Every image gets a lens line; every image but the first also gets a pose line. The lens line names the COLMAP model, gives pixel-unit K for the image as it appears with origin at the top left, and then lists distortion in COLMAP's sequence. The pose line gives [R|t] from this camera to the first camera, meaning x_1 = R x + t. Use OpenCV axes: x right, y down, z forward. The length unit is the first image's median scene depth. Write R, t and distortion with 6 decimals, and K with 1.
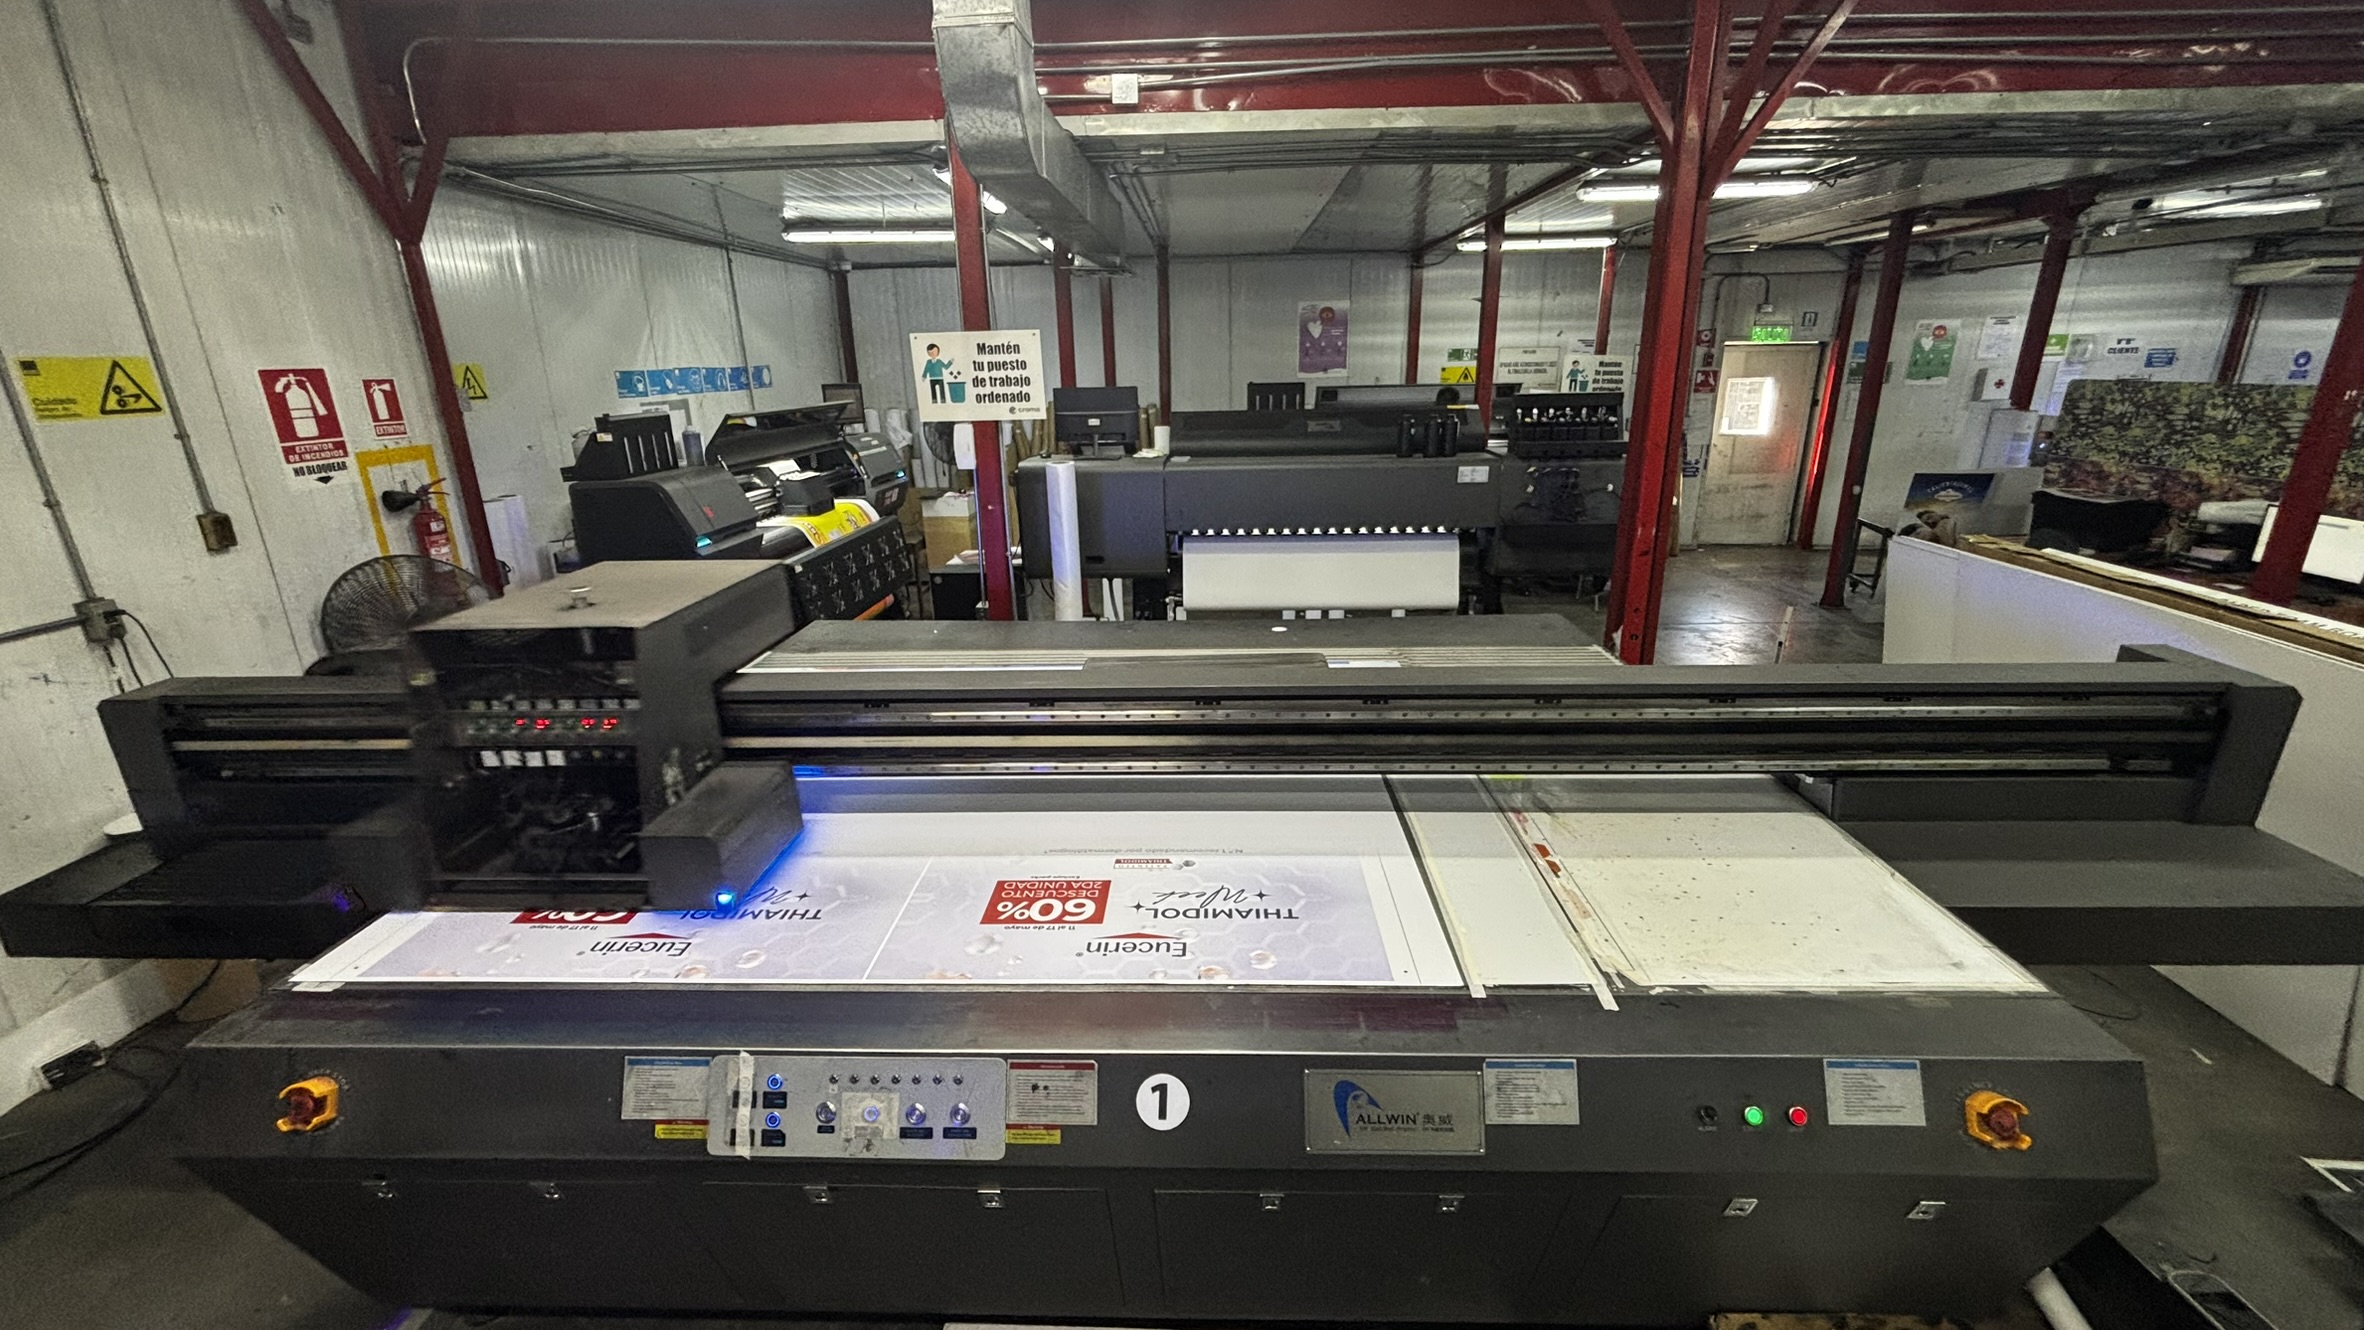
lens RADIAL K [[935.7, 0, 1181.7], [0, 935.7, 658.4], [0, 0, 1]] dist [0.000255, 0.000158]
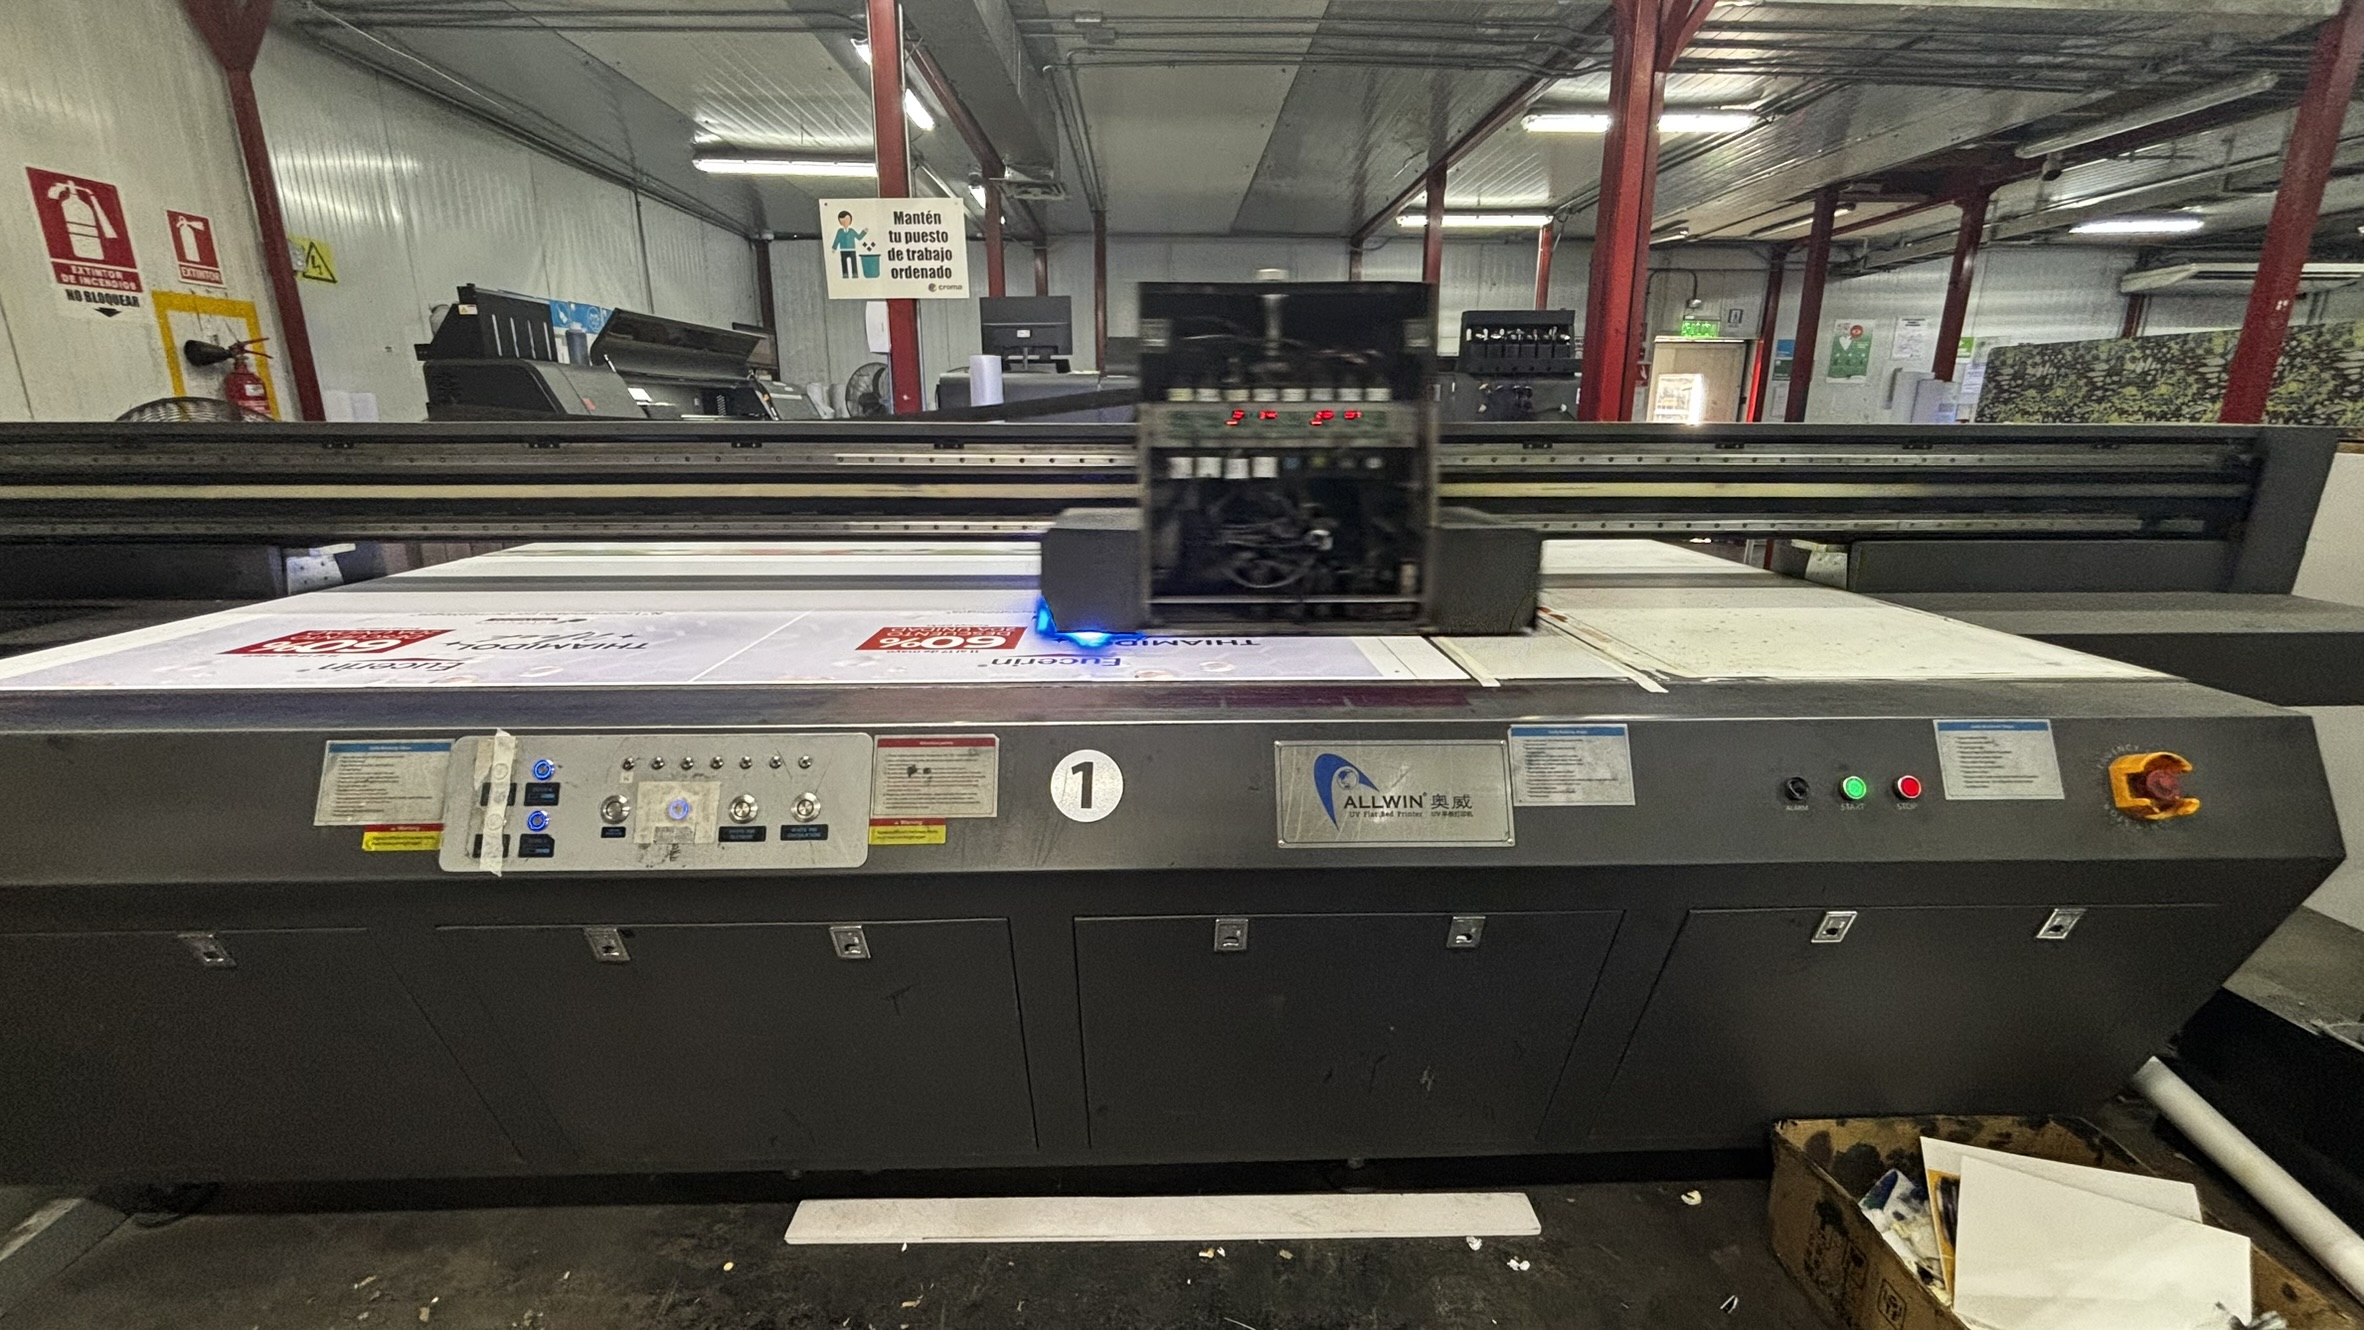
lens RADIAL K [[935.7, 0, 1179.2], [0, 935.7, 660.8], [0, 0, 1]] dist [0.000255, 0.000158]
pose [[0.997935, 0.002048, 0.064205, 0.002070], [0.001593, 0.998395, -0.056607, 0.160171], [-0.064218, 0.056592, 0.996330, 0.097535]]
